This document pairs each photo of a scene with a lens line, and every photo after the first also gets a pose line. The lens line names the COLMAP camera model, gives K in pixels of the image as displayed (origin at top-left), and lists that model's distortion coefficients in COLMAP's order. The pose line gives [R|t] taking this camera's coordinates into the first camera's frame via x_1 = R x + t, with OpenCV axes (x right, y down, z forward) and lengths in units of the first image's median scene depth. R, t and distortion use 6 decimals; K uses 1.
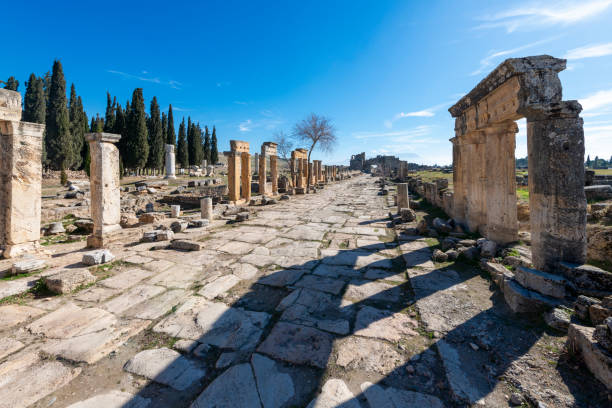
lens RADIAL K [[255.2, 0, 314.8], [0, 255.2, 168.3], [0, 0, 1]] dist [0.003588, -0.002382]
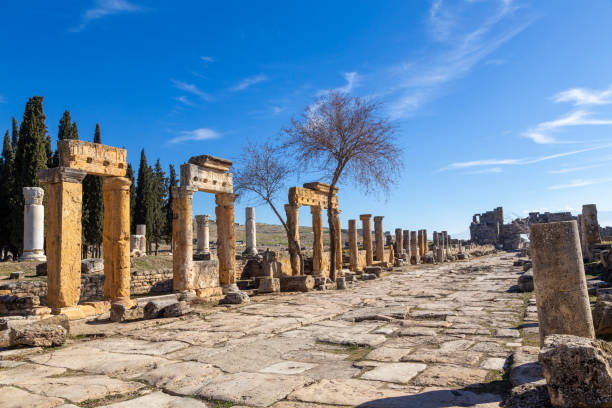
lens RADIAL K [[494.4, 0, 304.6], [0, 494.4, 204.4], [0, 0, 1]] dist [0.002312, -0.010042]
pose [[0.980595, -0.042660, -0.191344, 0.147807], [0.025845, 0.995649, -0.089527, 0.054183], [0.194331, 0.082845, 0.977431, 0.374554]]
